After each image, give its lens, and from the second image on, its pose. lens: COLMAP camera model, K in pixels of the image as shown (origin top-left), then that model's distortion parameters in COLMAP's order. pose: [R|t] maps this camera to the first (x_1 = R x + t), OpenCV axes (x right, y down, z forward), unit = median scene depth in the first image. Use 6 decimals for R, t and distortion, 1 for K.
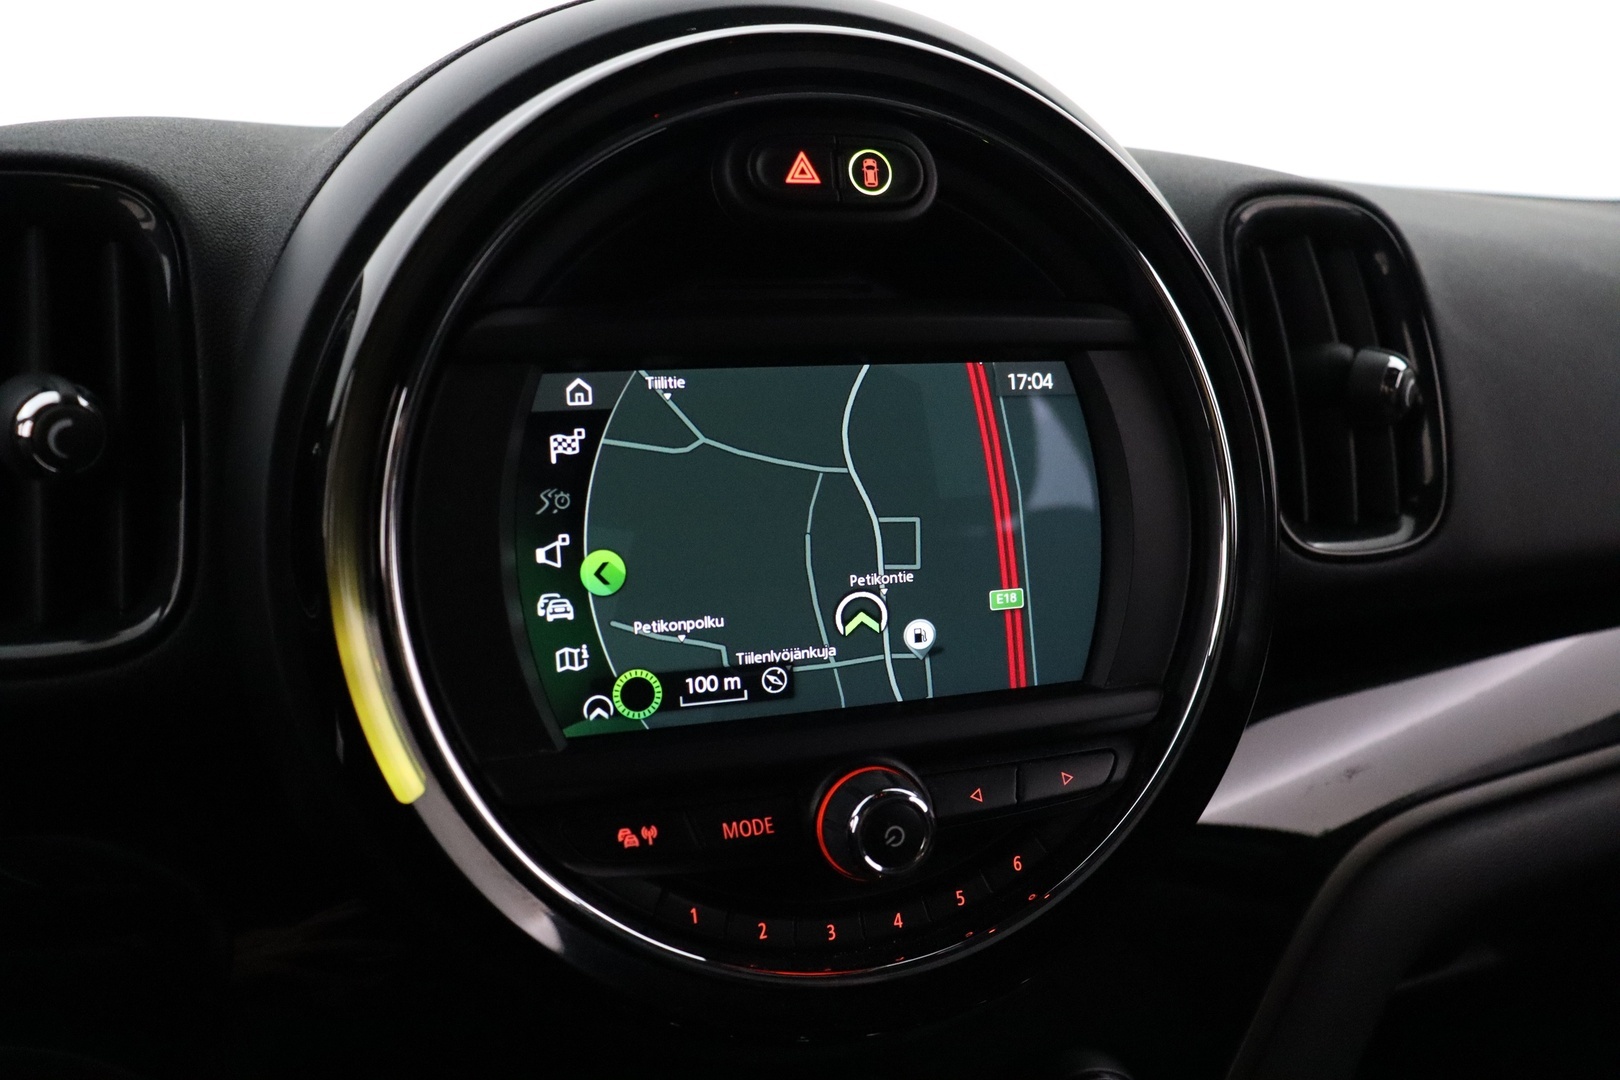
lens RADIAL K [[1326.3, 0, 815.6], [0, 1326.3, 542.4], [0, 0, 1]] dist [-0.189693, 0.179139]
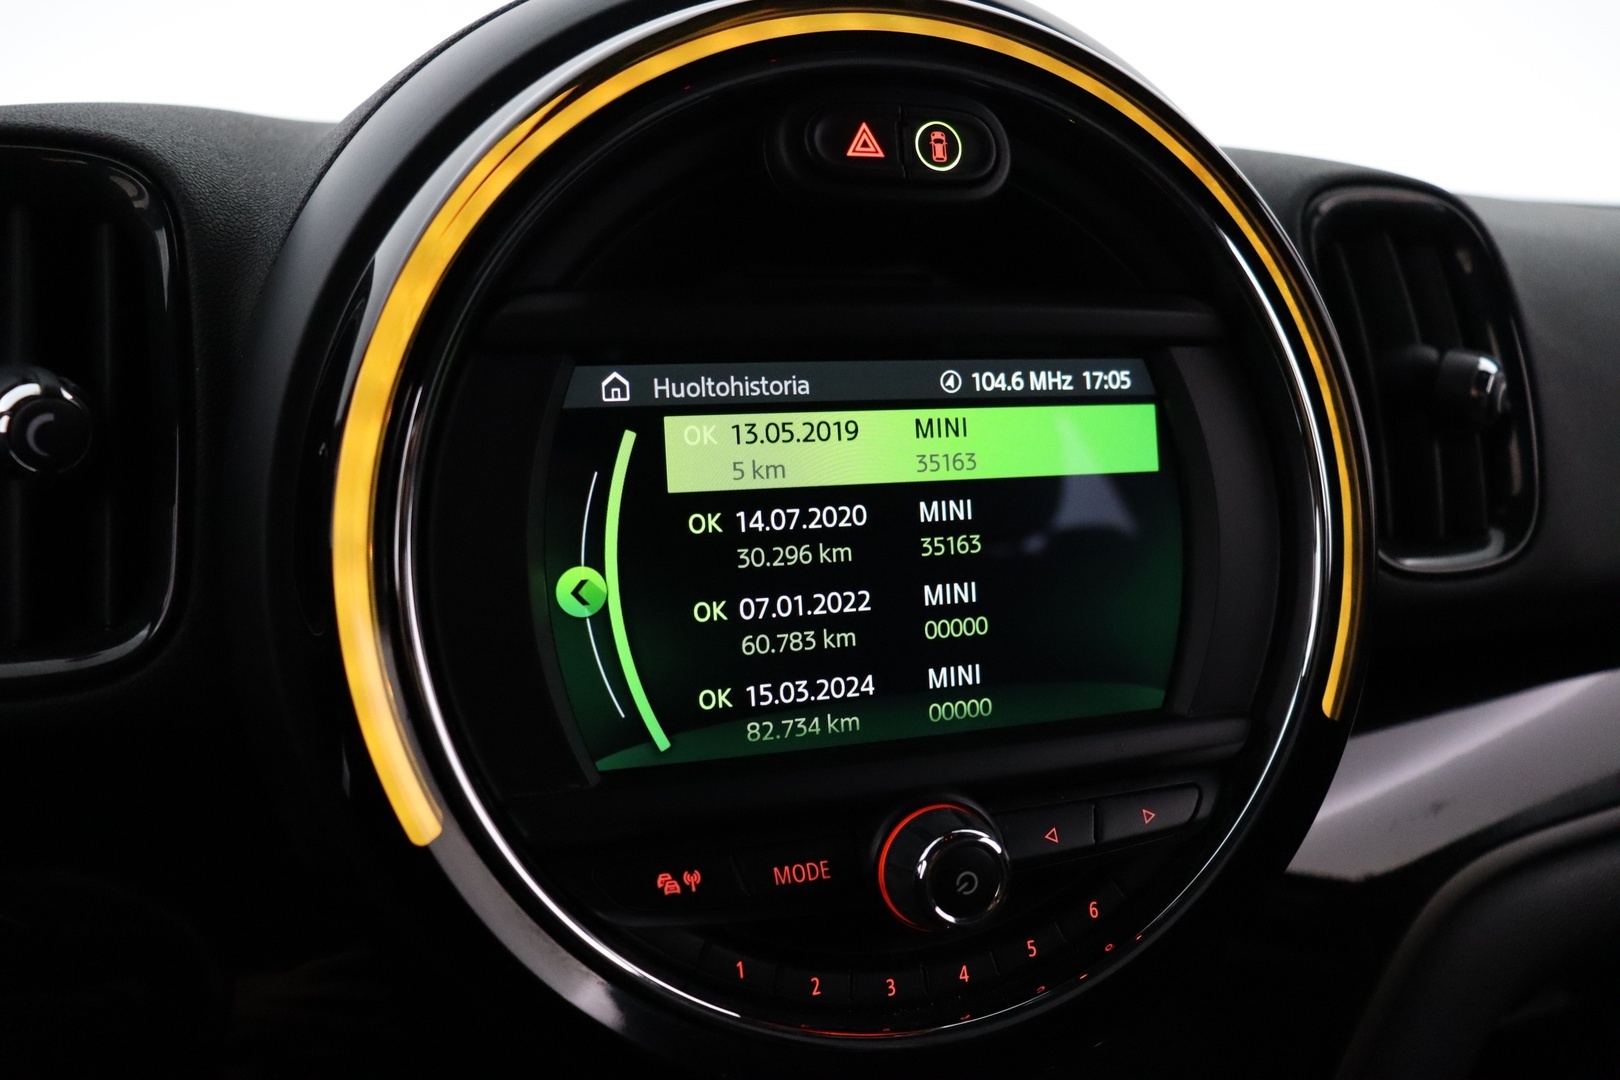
lens RADIAL K [[1325.6, 0, 810.0], [0, 1325.6, 540.0], [0, 0, 1]] dist [-0.190684, 0.170498]
pose [[0.999939, 0.003208, -0.010526, -0.036112], [-0.003391, 0.999842, -0.017449, 0.005606], [0.010468, 0.017484, 0.999792, 0.099328]]
